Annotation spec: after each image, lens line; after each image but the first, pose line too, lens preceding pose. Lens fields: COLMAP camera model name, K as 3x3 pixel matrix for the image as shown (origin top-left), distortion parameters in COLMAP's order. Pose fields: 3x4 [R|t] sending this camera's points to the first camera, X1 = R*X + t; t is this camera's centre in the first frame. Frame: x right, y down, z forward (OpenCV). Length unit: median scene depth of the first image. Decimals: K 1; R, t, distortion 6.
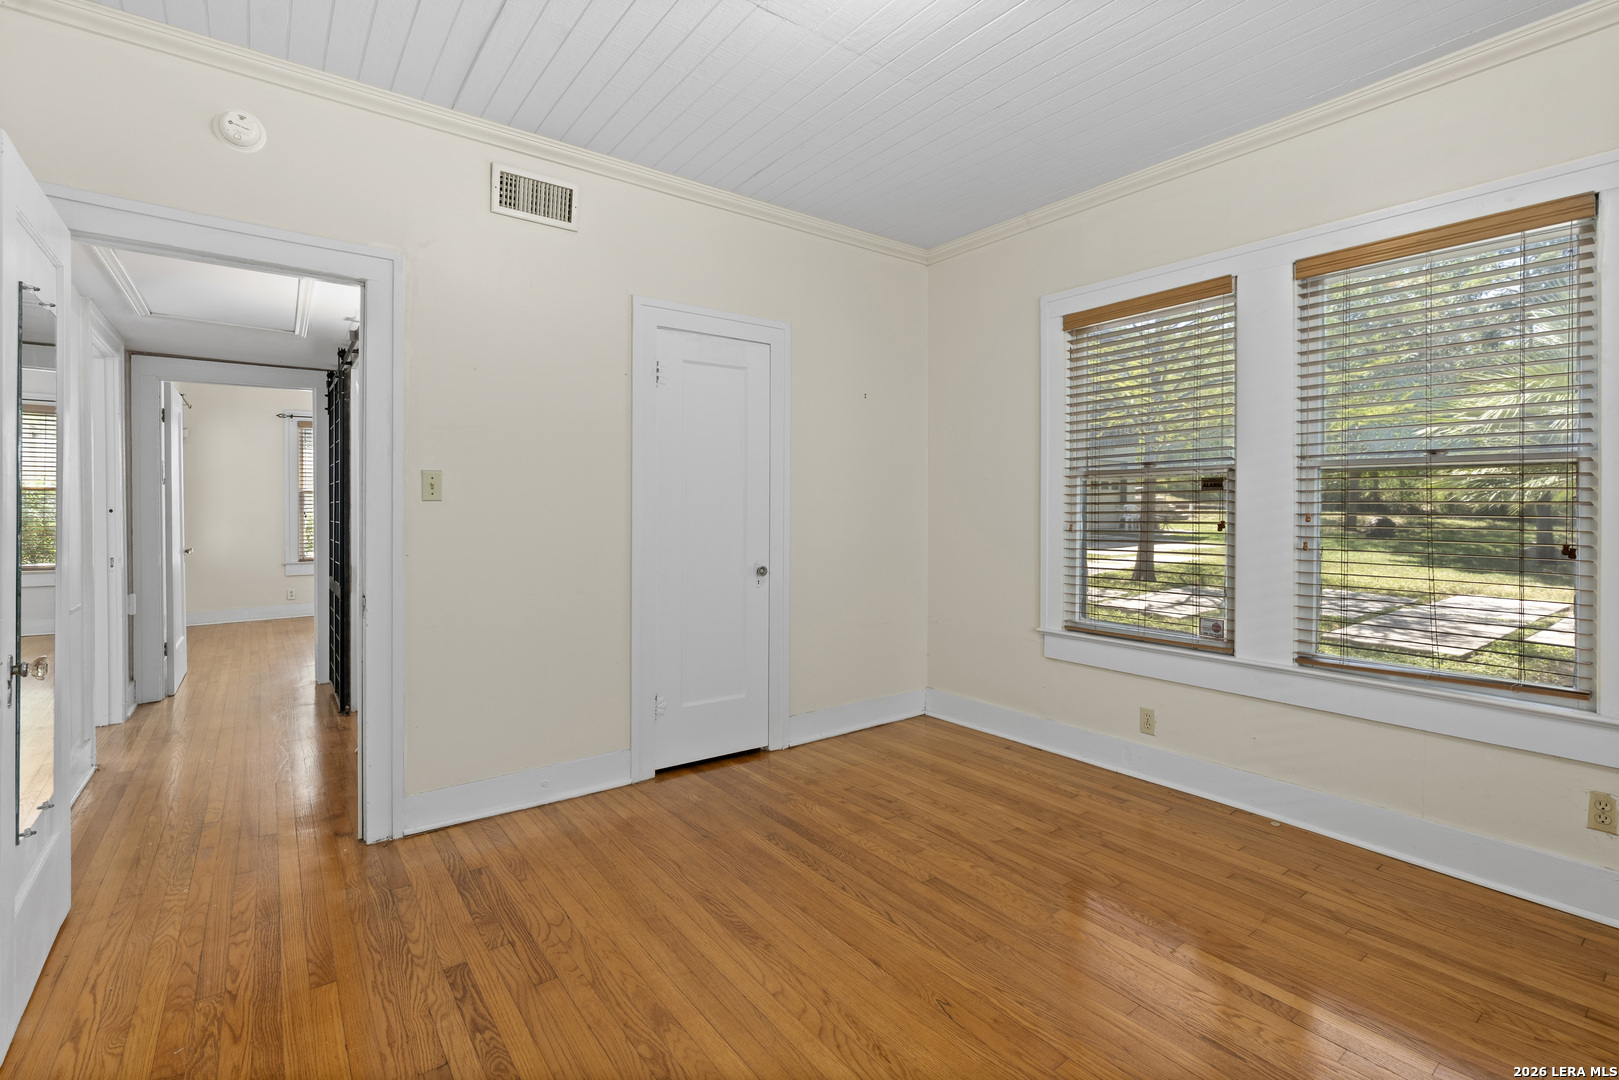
lens RADIAL K [[739.3, 0, 805.0], [0, 739.3, 528.8], [0, 0, 1]] dist [-0.009626, 0.002660]
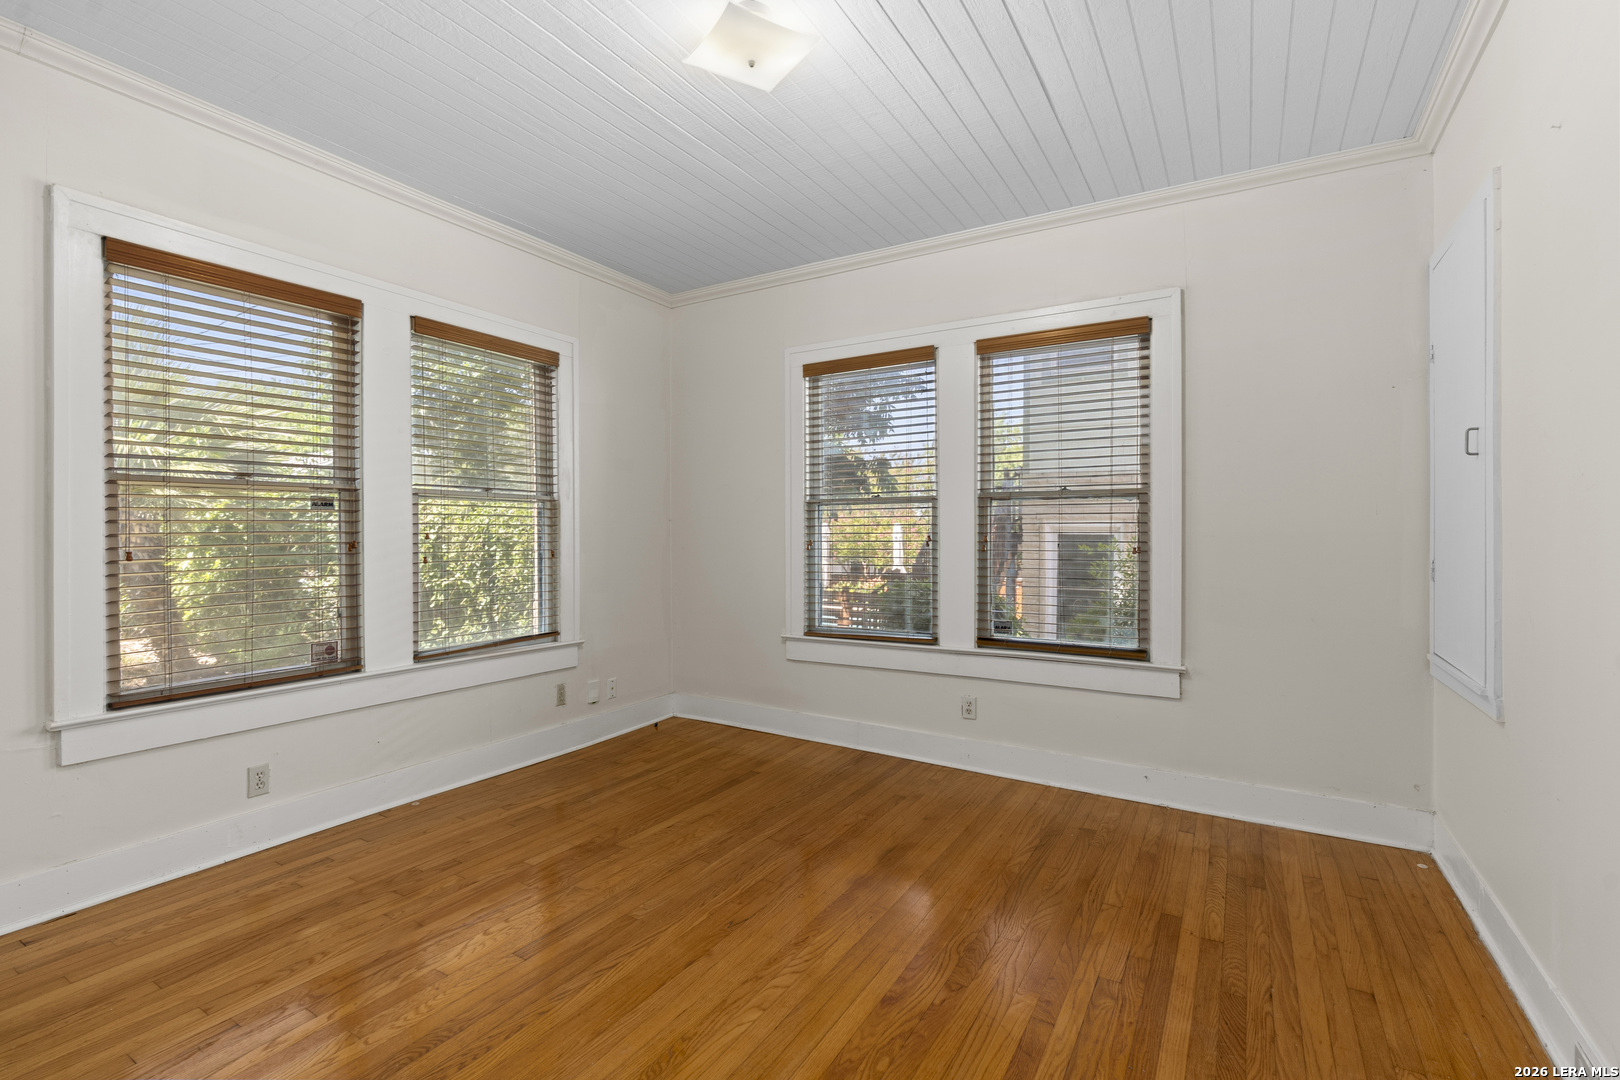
lens RADIAL K [[739.7, 0, 816.8], [0, 739.7, 540.3], [0, 0, 1]] dist [-0.009626, 0.002660]
pose [[-0.407613, -0.012377, 0.913071, -0.646030], [0.018286, 0.999597, 0.021713, -0.023148], [-0.912972, 0.025547, -0.407222, 0.865678]]
